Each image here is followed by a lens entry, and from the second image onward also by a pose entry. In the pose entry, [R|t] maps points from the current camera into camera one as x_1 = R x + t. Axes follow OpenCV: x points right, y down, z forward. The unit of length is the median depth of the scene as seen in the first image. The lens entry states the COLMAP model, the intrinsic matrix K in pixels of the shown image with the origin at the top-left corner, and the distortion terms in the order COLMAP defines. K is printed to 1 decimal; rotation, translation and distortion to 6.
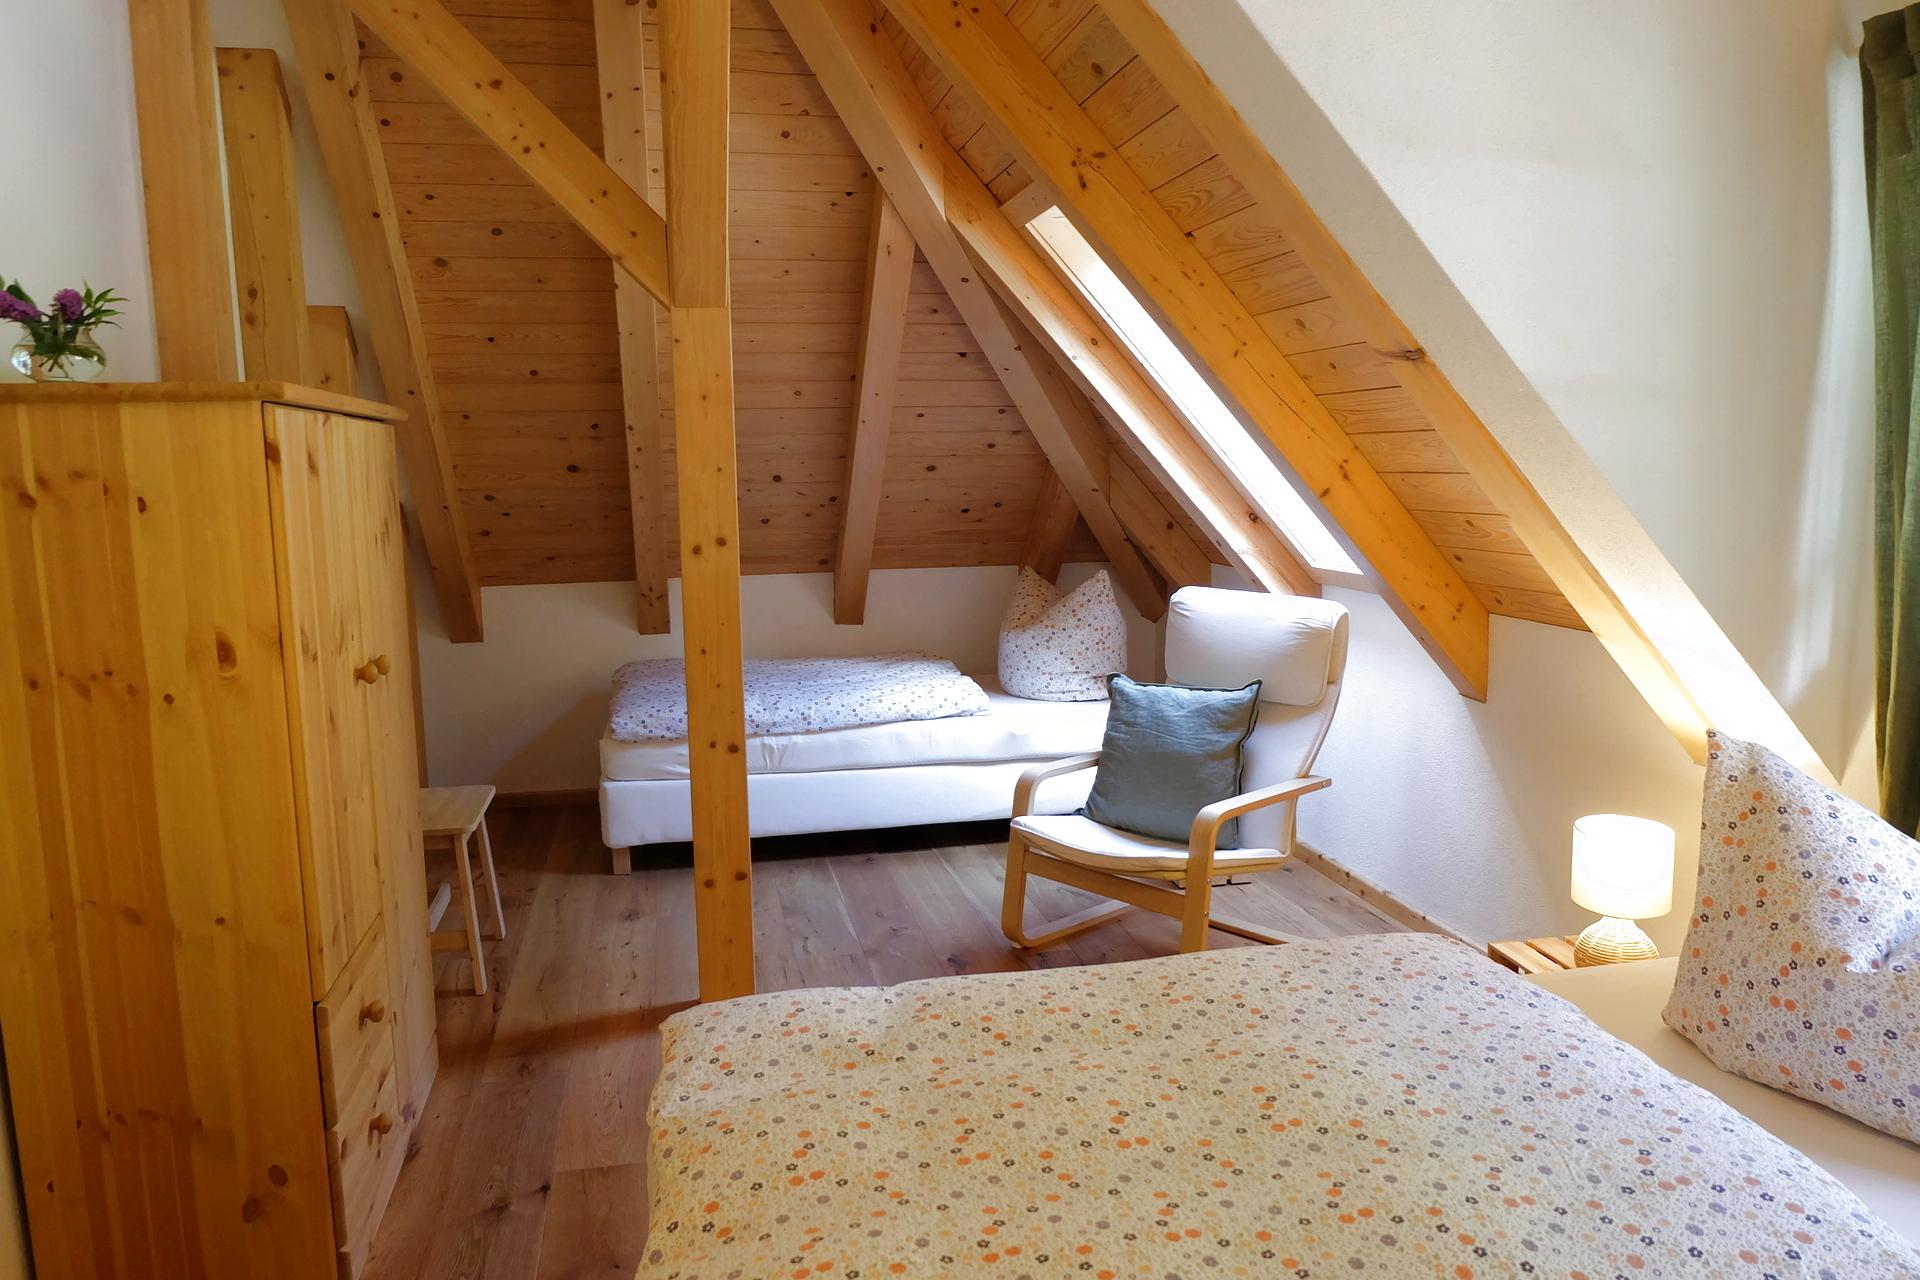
lens RADIAL K [[1322.9, 0, 960.0], [0, 1322.9, 640.0], [0, 0, 1]] dist [-0.074775, 0.095490]
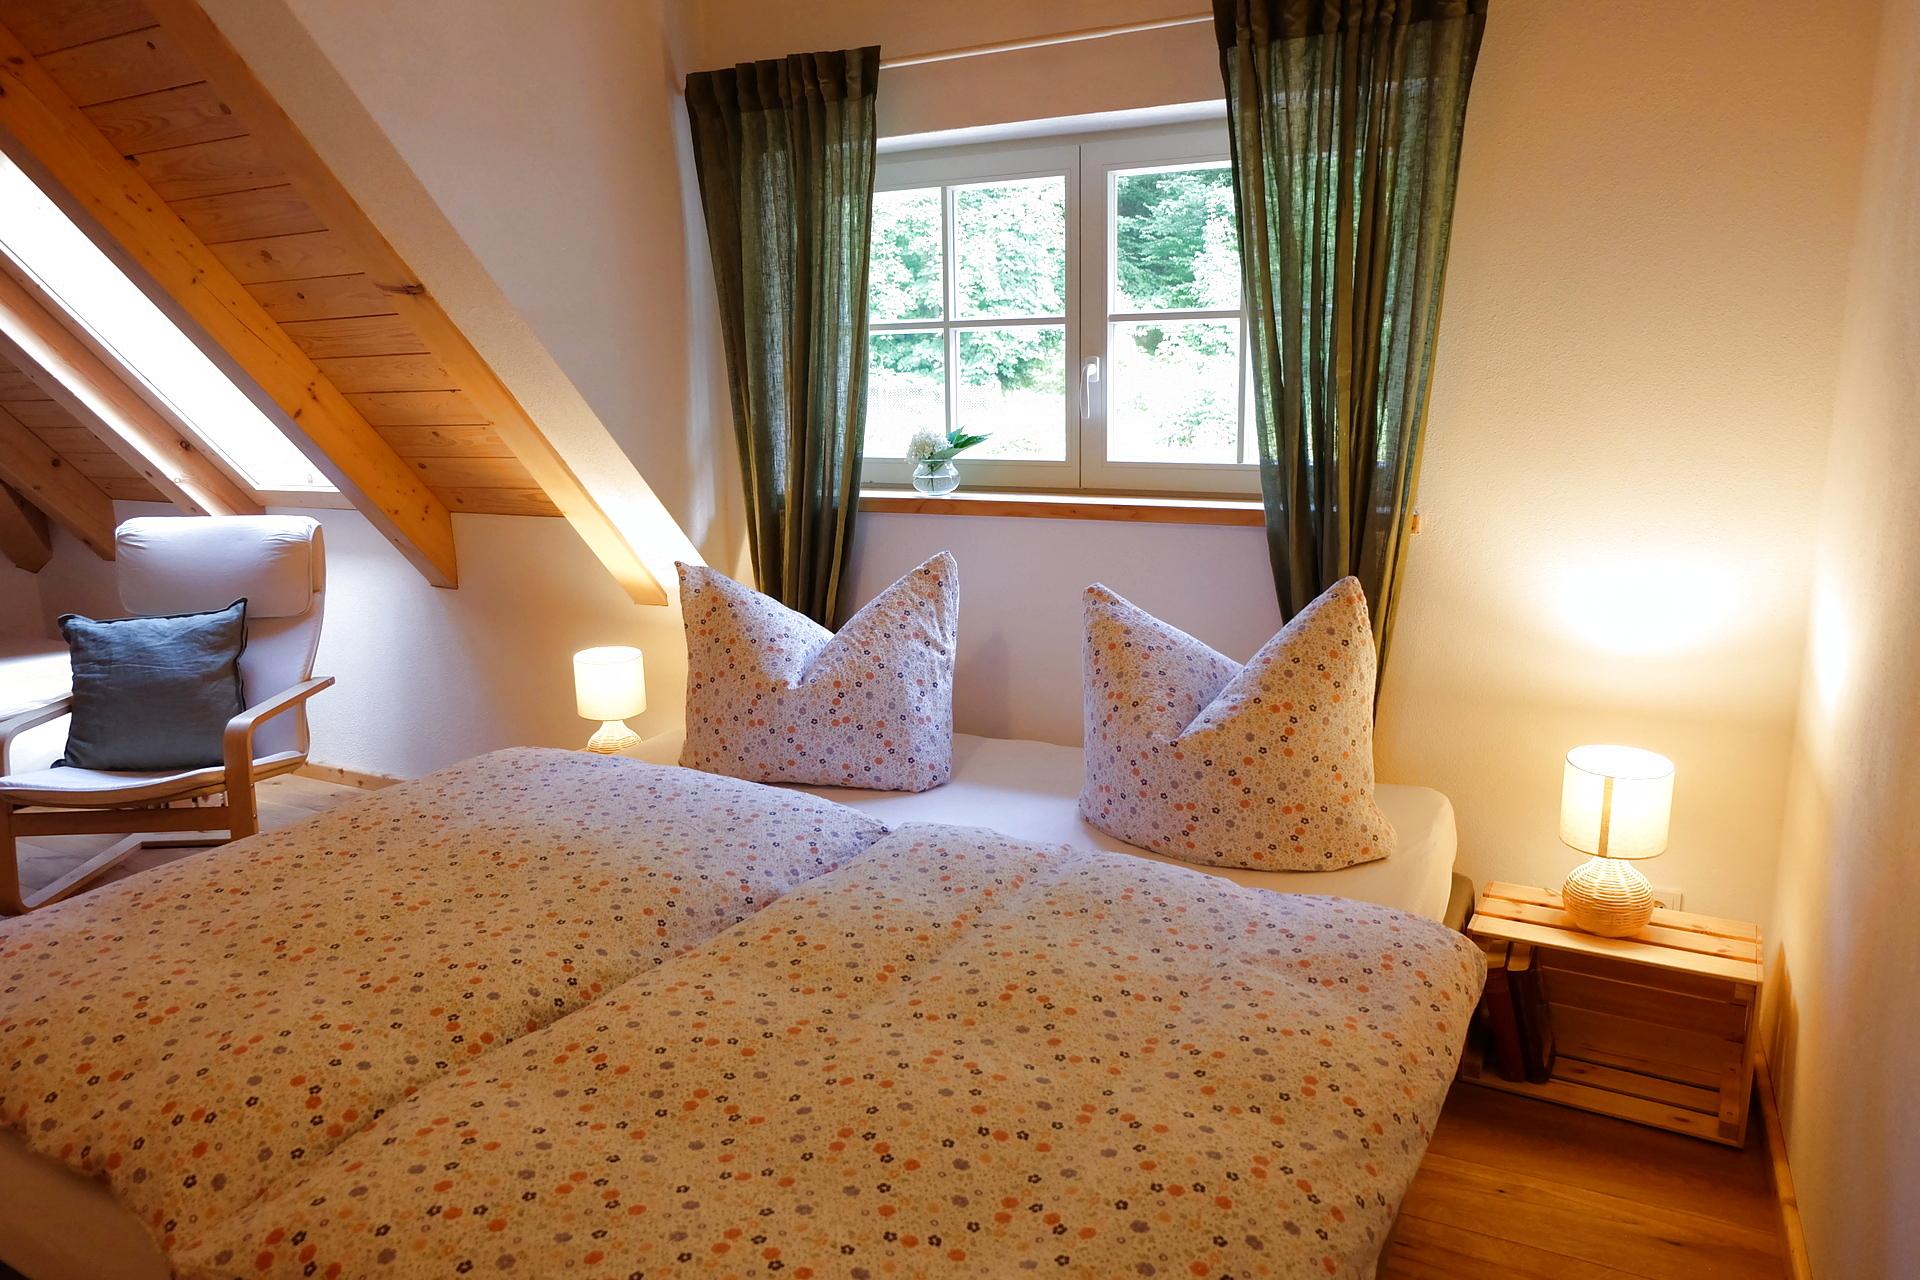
lens RADIAL K [[1343.9, 0, 960.0], [0, 1343.9, 640.0], [0, 0, 1]] dist [0.000352, 0.021380]
pose [[0.638064, -0.158547, 0.753483, -0.310631], [0.125921, 0.986883, 0.101026, 0.037981], [-0.759617, 0.030418, 0.649659, -0.174701]]
